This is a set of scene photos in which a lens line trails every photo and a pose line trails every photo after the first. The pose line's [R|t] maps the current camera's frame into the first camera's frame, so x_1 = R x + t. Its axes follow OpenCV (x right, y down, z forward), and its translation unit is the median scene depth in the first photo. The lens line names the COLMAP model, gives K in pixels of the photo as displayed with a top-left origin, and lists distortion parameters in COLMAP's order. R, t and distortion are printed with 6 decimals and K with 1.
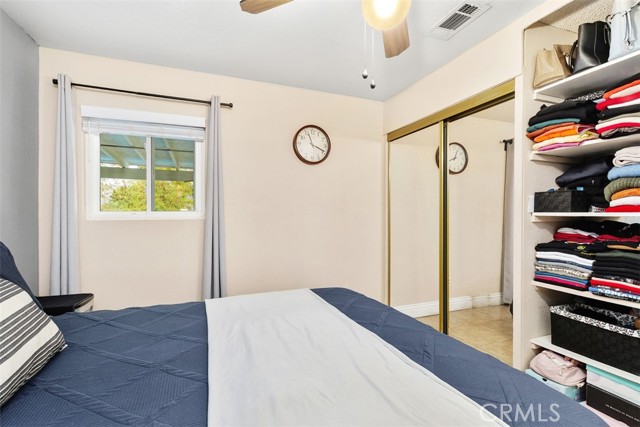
lens RADIAL K [[293.5, 0, 321.9], [0, 293.5, 212.3], [0, 0, 1]] dist [0.001836, -0.002272]
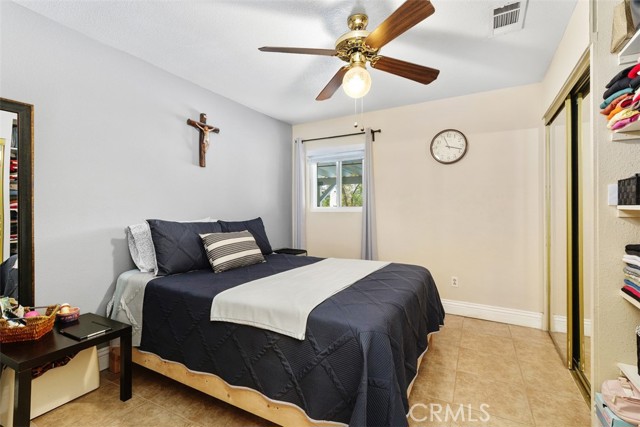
lens RADIAL K [[293.5, 0, 315.6], [0, 293.5, 209.1], [0, 0, 1]] dist [0.001836, -0.002272]
pose [[0.594558, 0.013015, -0.803947, 0.690011], [-0.008527, 0.999915, 0.009881, 0.008107], [0.804007, 0.000980, 0.594618, -0.112713]]
